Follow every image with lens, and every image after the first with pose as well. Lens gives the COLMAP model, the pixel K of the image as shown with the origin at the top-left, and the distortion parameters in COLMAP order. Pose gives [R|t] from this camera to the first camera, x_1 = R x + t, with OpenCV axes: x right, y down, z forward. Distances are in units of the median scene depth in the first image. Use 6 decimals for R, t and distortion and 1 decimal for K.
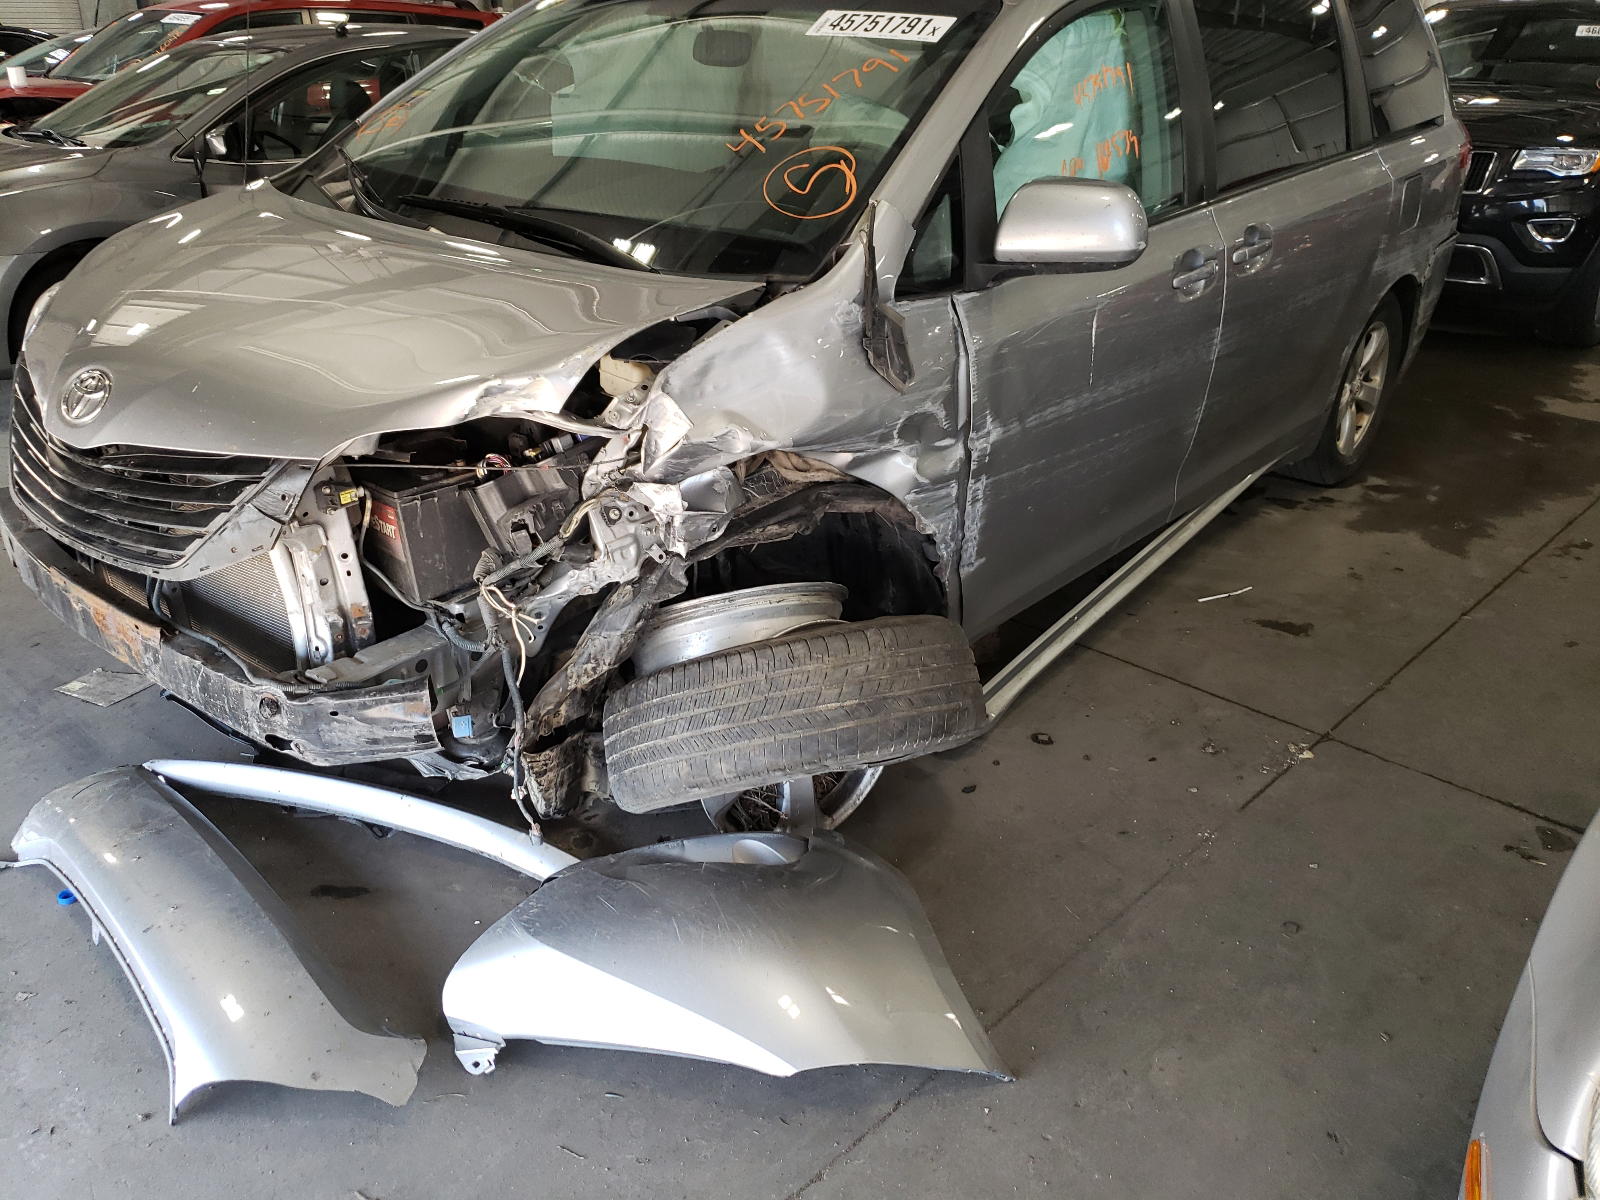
lens RADIAL K [[1233.7, 0, 800.0], [0, 1233.7, 600.0], [0, 0, 1]] dist [0.017918, 0.003790]
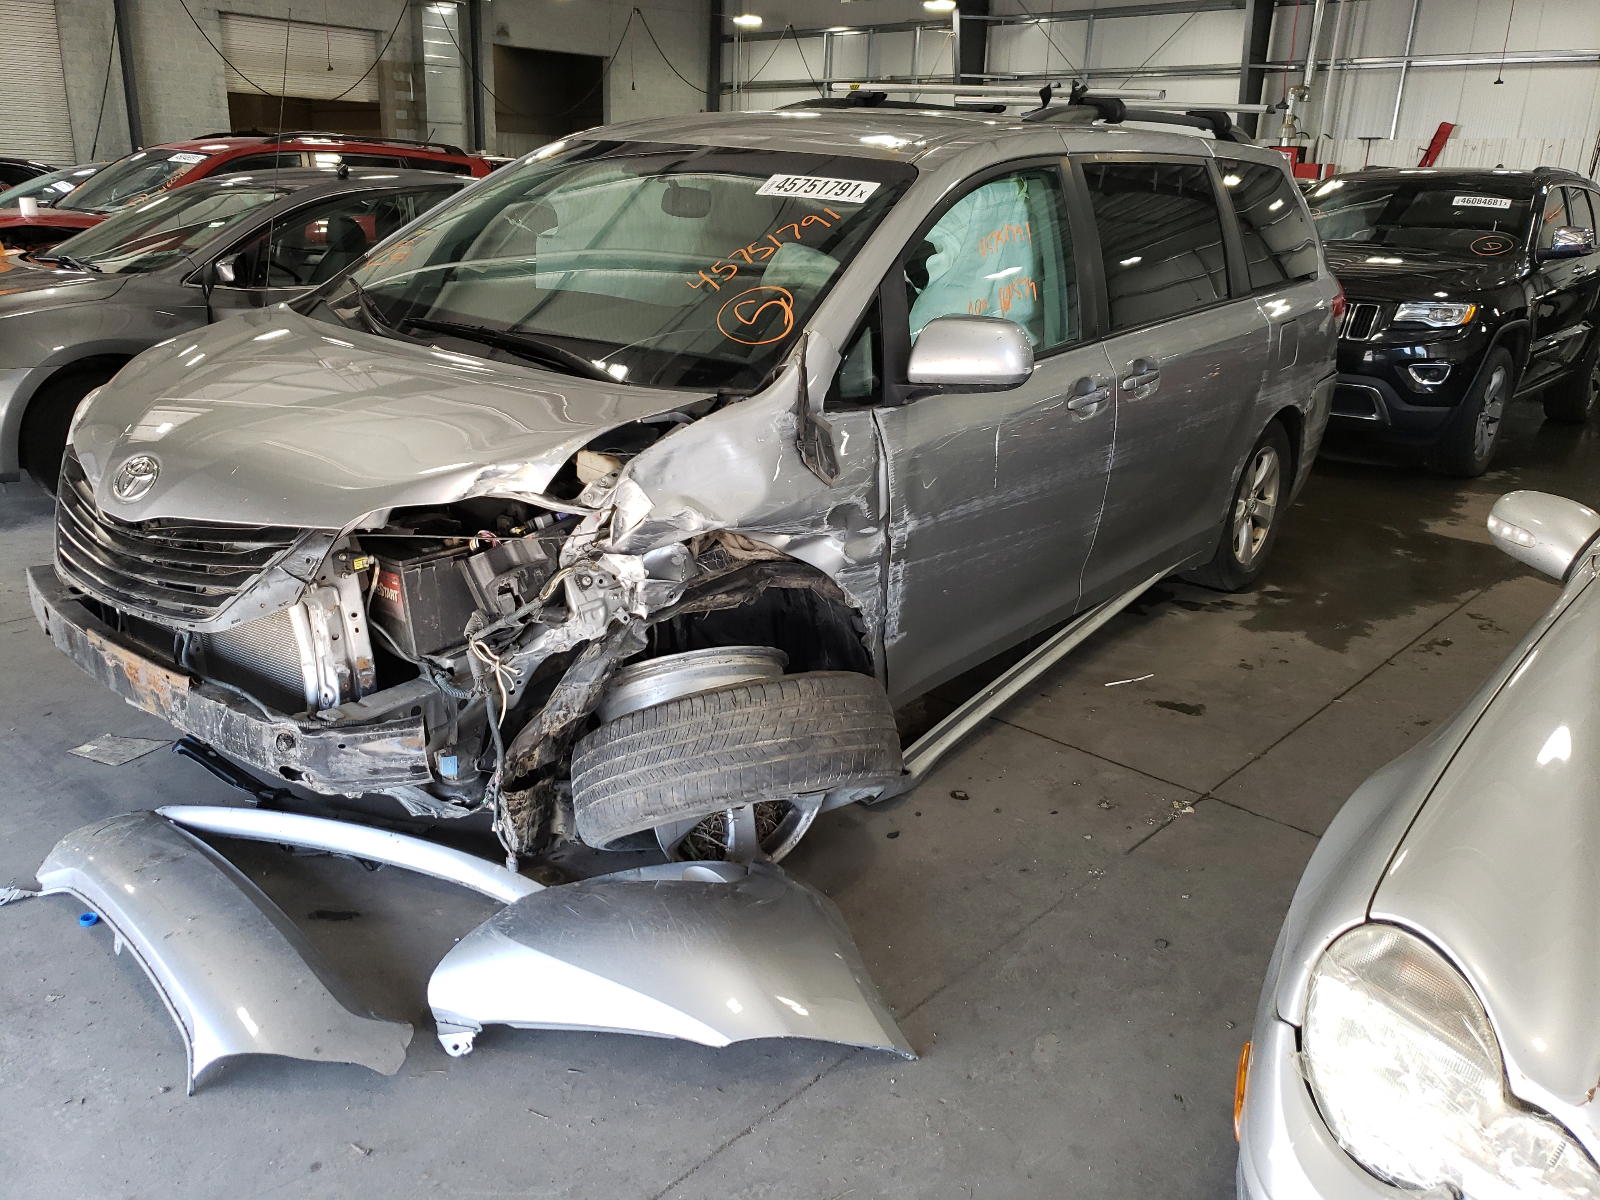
lens RADIAL K [[1209.0, 0, 809.9], [0, 1209.0, 613.1], [0, 0, 1]] dist [-0.001971, 0.028876]
pose [[0.999219, 0.011240, 0.037894, 0.018560], [-0.007901, 0.996166, -0.087121, 0.055117], [-0.038728, 0.086754, 0.995477, -0.146945]]
